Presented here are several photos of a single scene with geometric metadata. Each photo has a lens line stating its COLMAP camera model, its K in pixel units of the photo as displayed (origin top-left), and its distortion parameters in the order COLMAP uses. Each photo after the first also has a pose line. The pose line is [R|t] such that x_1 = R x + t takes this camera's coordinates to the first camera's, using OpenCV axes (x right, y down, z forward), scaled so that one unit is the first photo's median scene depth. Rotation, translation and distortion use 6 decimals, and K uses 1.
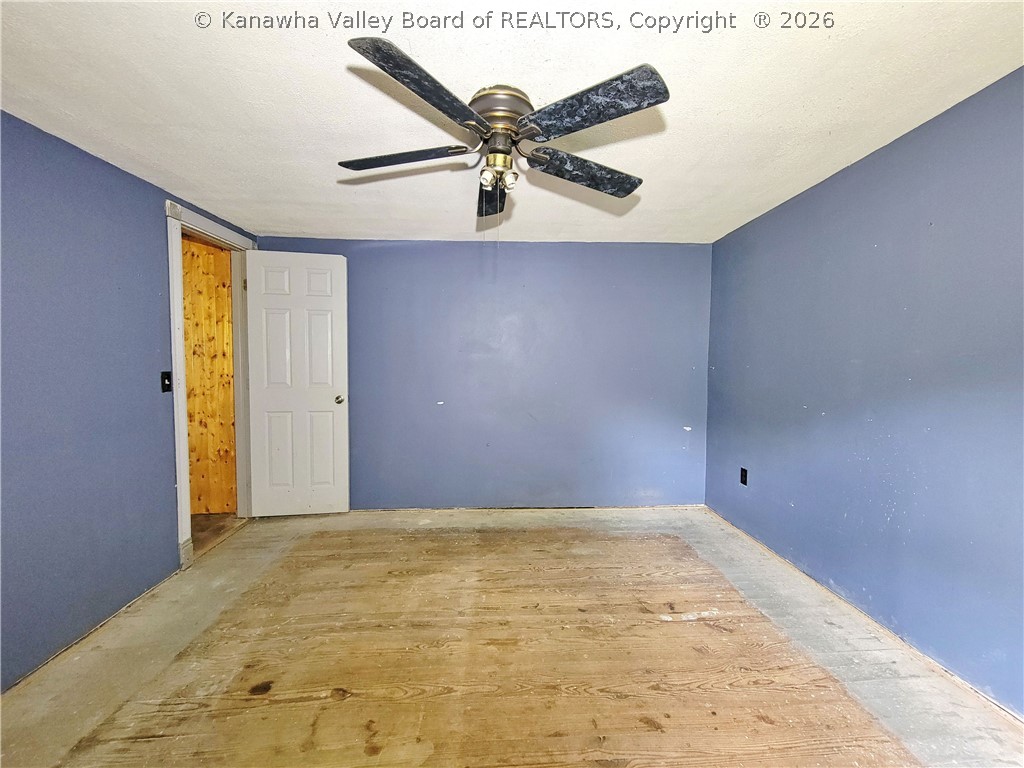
lens RADIAL K [[436.9, 0, 518.1], [0, 436.9, 382.6], [0, 0, 1]] dist [0.000935, -0.000708]
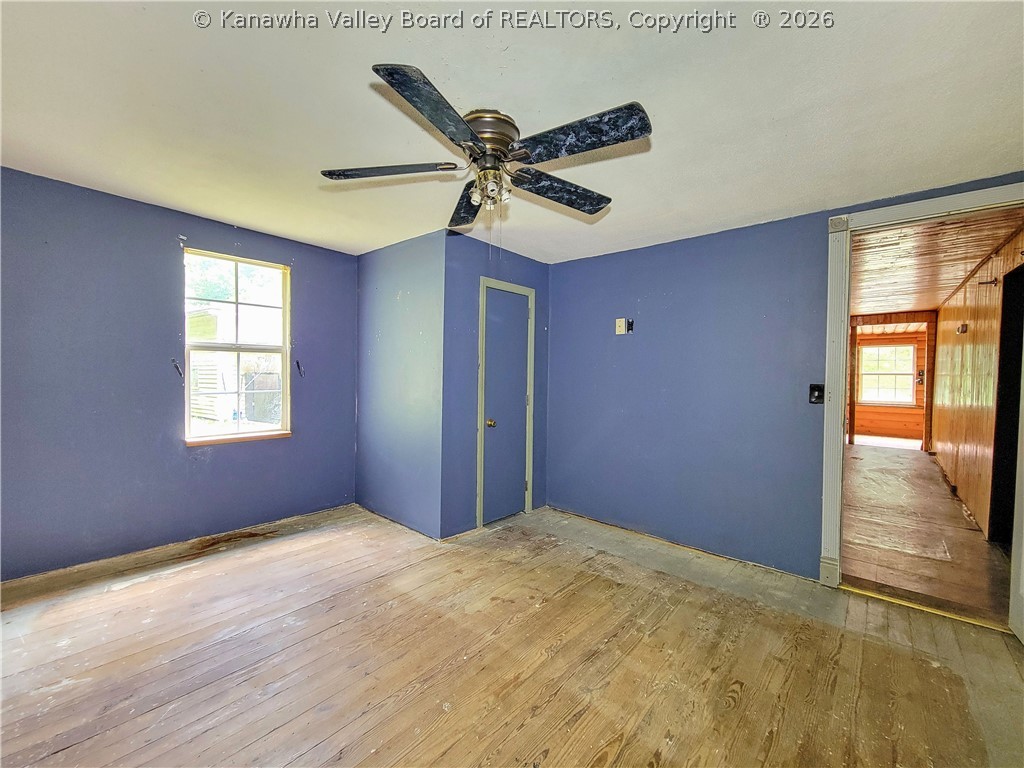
lens RADIAL K [[436.9, 0, 518.1], [0, 436.9, 382.6], [0, 0, 1]] dist [0.000935, -0.000708]
pose [[-0.713655, 0.009344, -0.700435, 0.495151], [-0.054663, 0.996119, 0.068983, -0.069414], [0.698362, 0.087518, -0.710374, 1.399922]]
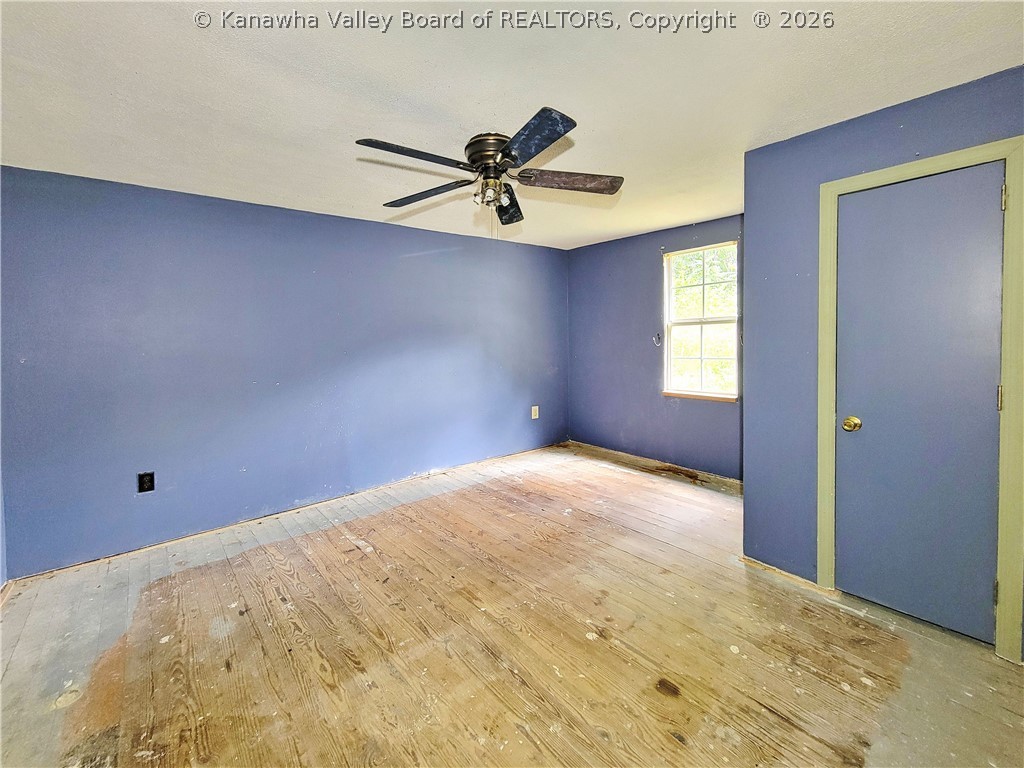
lens RADIAL K [[408.3, 0, 510.9], [0, 408.3, 350.1], [0, 0, 1]] dist [0.001493, -0.000146]
pose [[-0.587871, -0.007410, 0.808921, -0.820069], [0.066020, 0.996183, 0.057105, -0.063113], [-0.806256, 0.086975, -0.585138, 1.291536]]
